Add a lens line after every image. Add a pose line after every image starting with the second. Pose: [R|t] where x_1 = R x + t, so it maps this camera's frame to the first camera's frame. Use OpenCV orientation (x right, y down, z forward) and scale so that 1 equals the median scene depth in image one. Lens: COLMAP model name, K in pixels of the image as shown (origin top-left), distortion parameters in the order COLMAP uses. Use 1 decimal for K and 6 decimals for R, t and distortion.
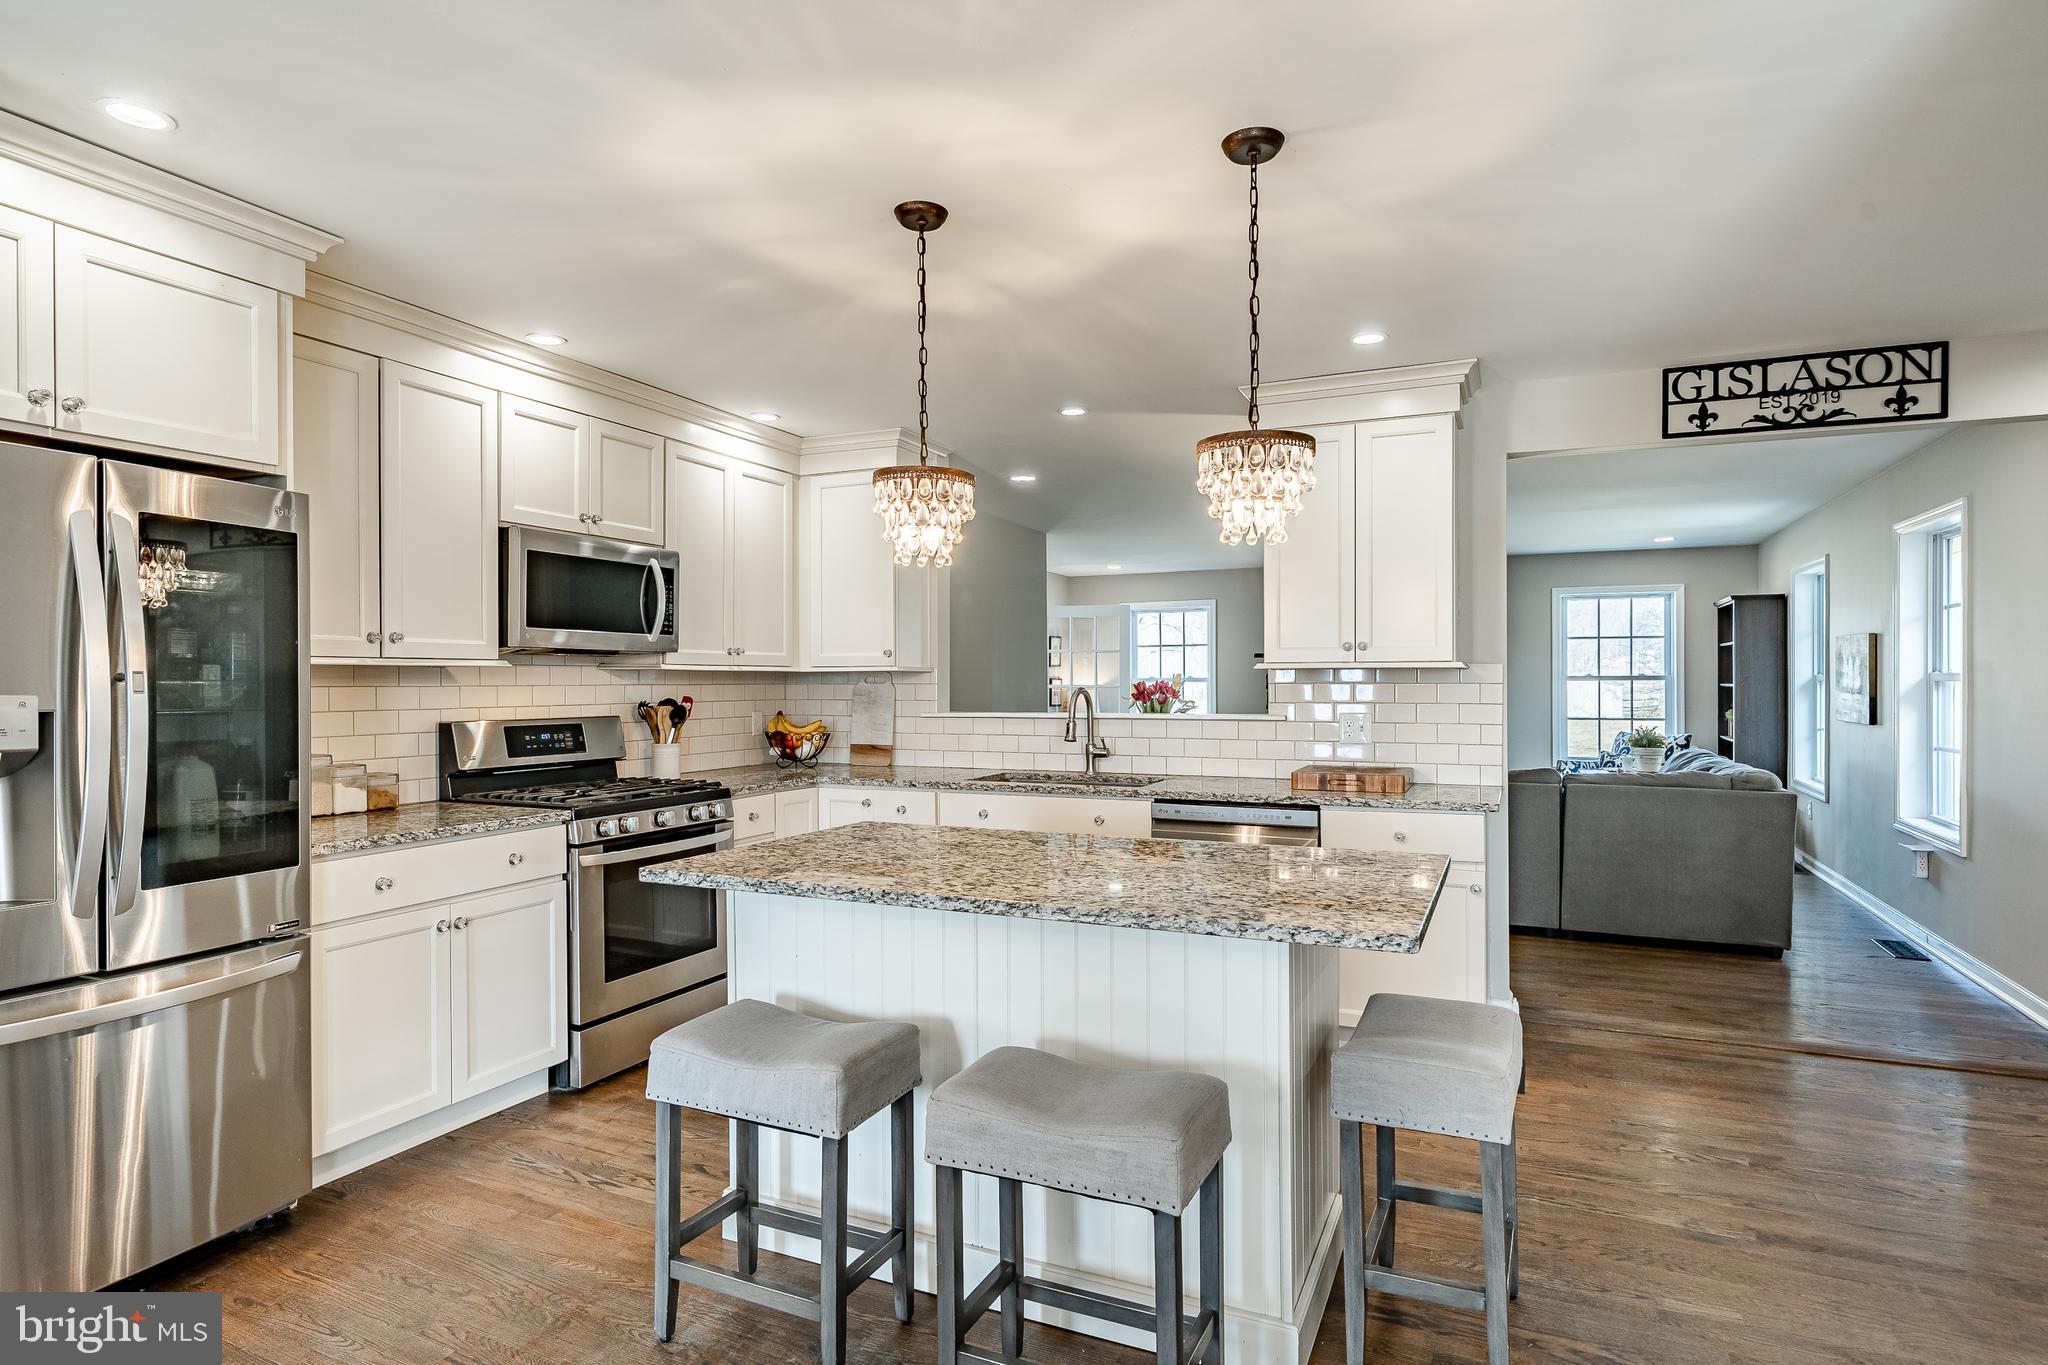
lens RADIAL K [[1077.4, 0, 954.4], [0, 1077.4, 691.1], [0, 0, 1]] dist [-0.011743, 0.002438]
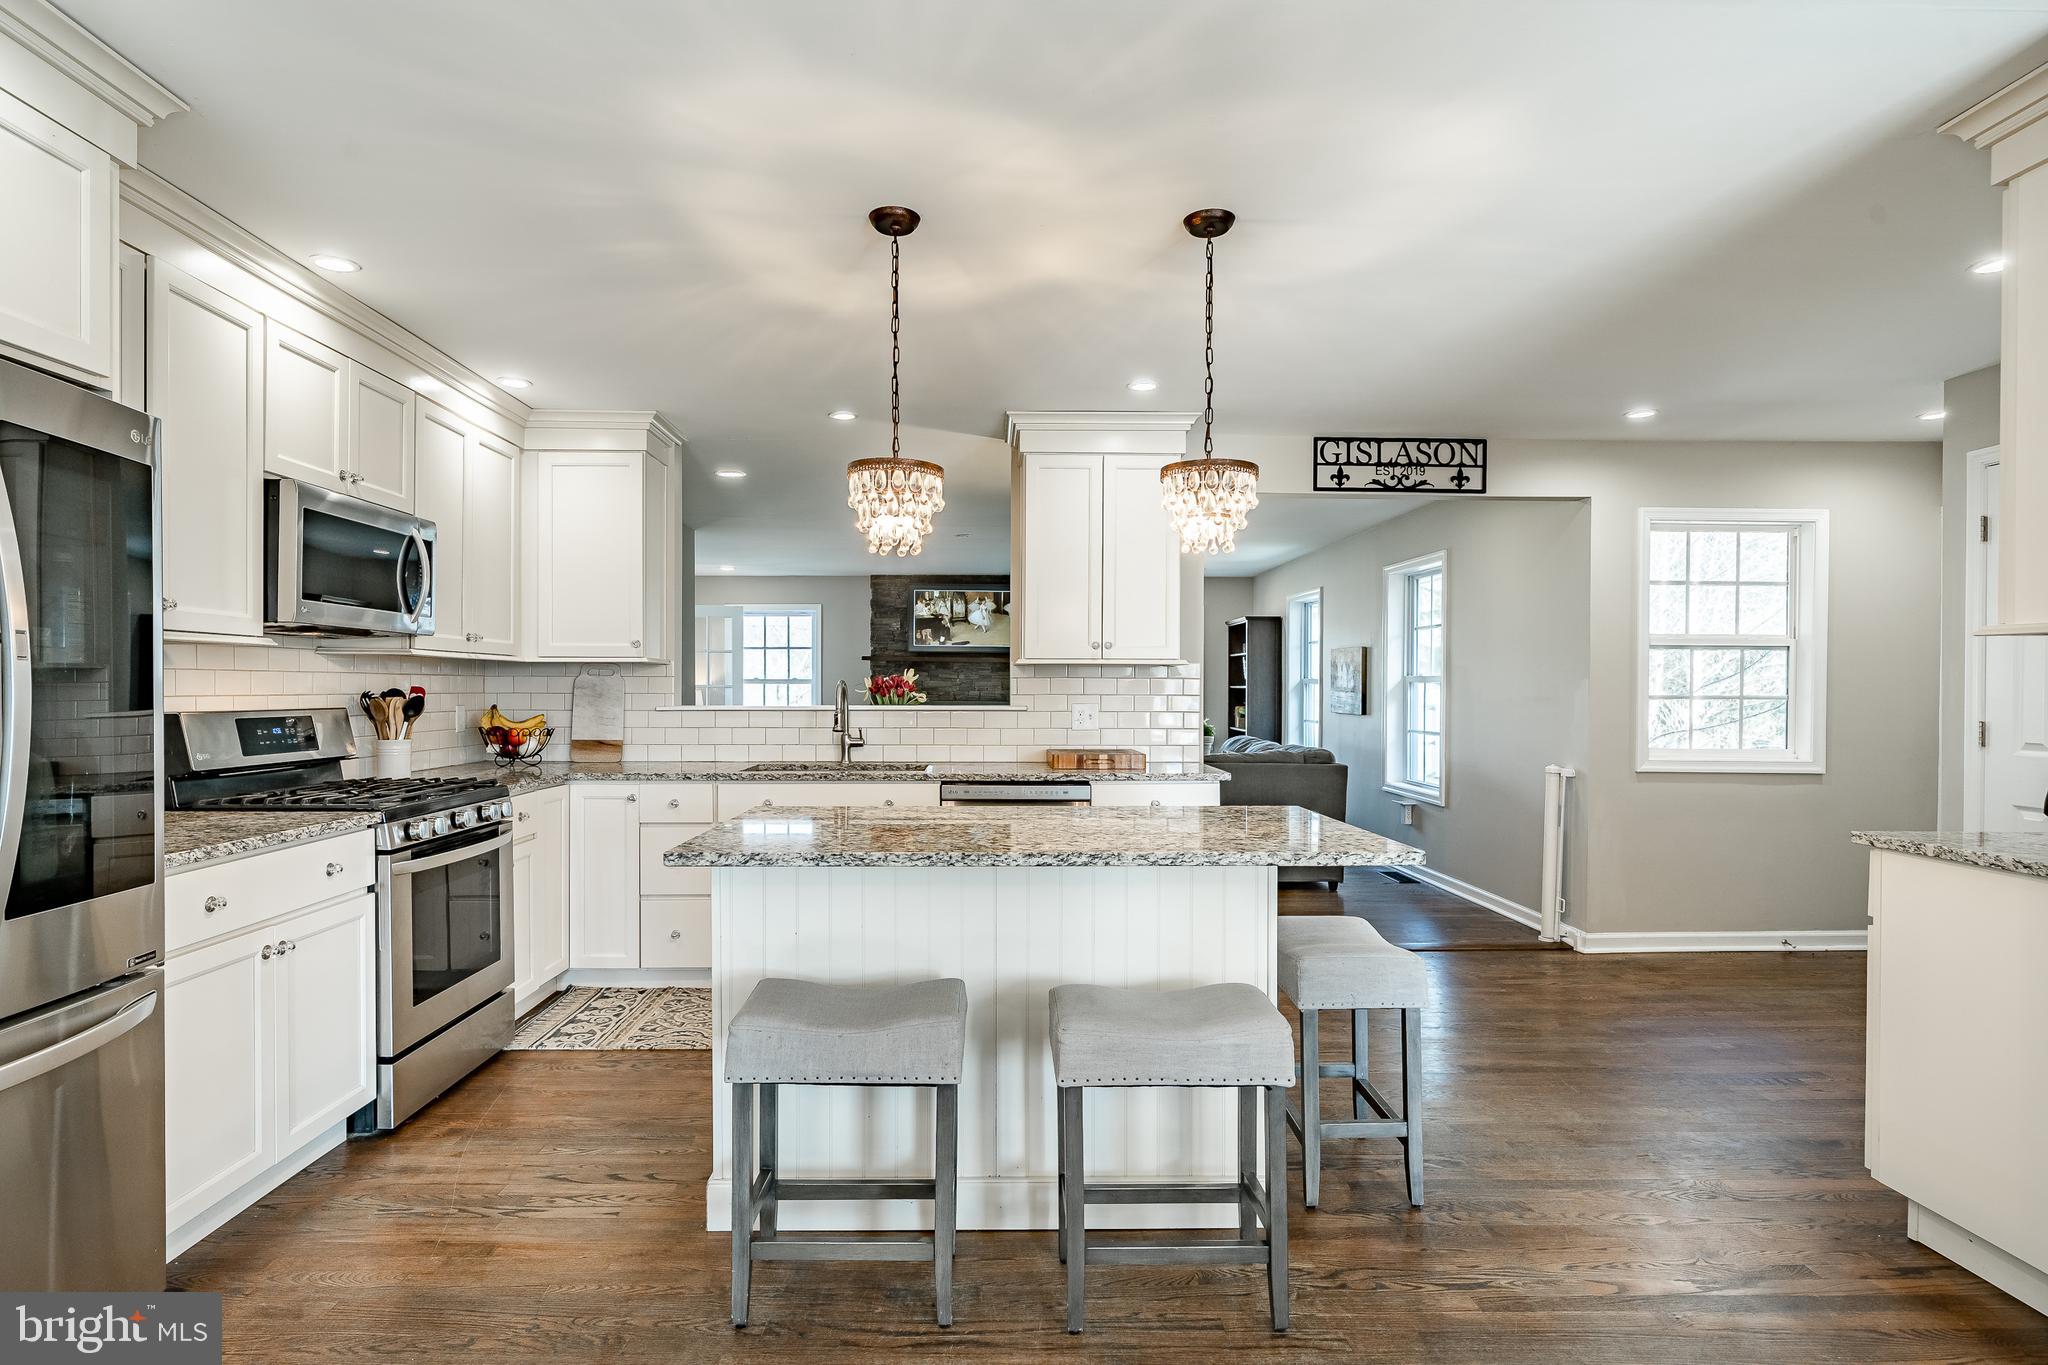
lens RADIAL K [[1077.4, 0, 925.9], [0, 1077.4, 702.8], [0, 0, 1]] dist [-0.011743, 0.002438]
pose [[0.902284, 0.000756, 0.431141, -0.320239], [-0.002853, 0.999987, 0.004217, 0.017189], [-0.431132, -0.005035, 0.902275, 0.025608]]
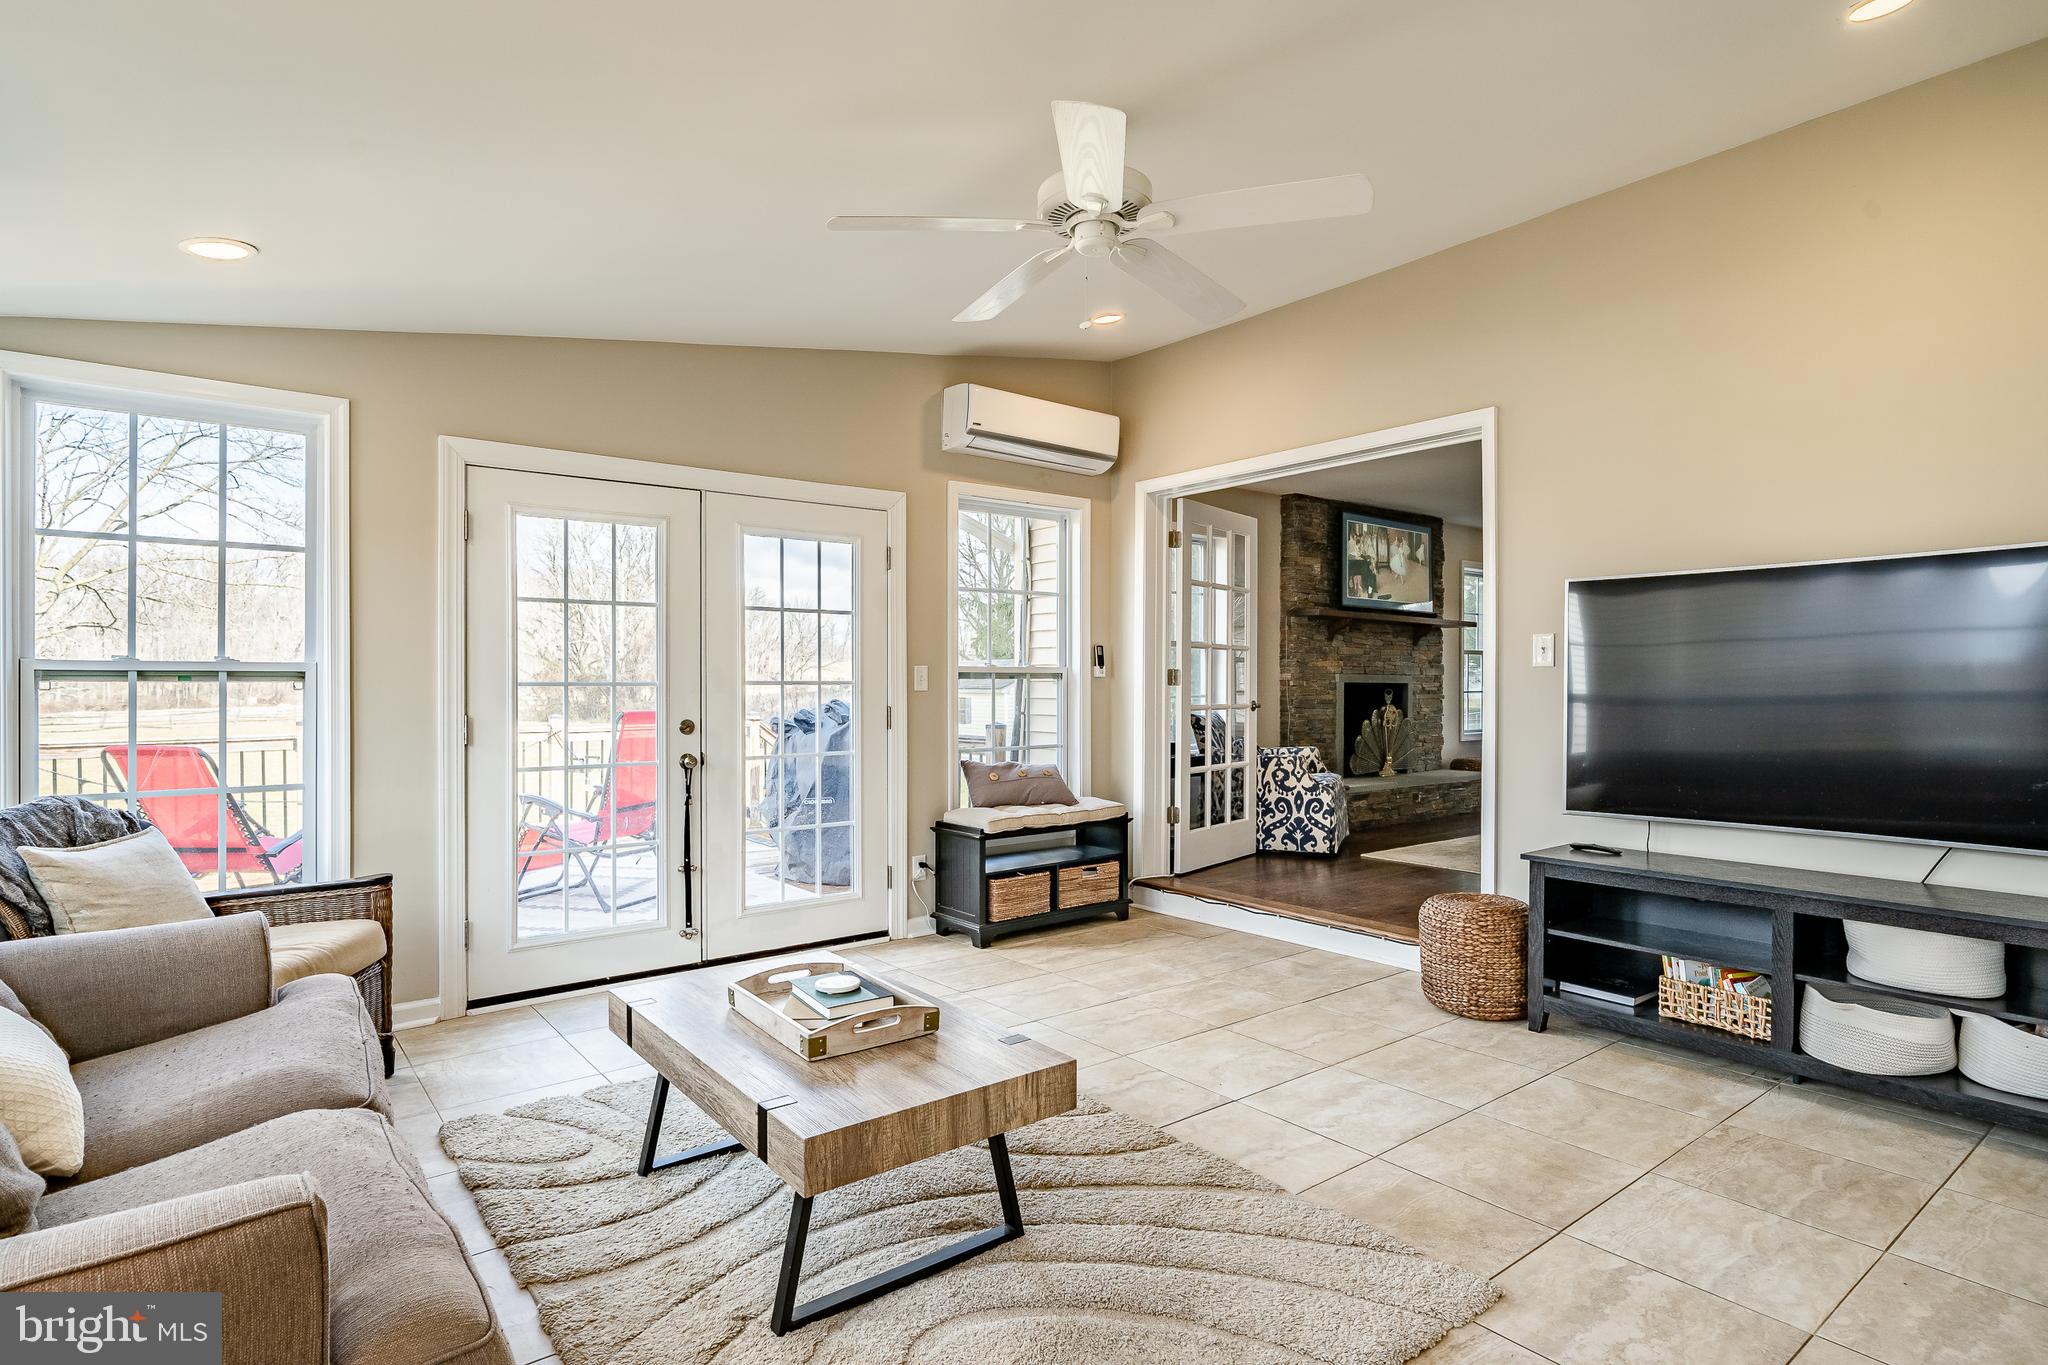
lens RADIAL K [[1077.4, 0, 952.0], [0, 1077.4, 683.6], [0, 0, 1]] dist [-0.011743, 0.002438]
pose [[0.448903, 0.003810, 0.893573, -1.233386], [0.008265, 0.999930, -0.008415, 0.050840], [-0.893542, 0.011163, 0.448840, 2.246849]]
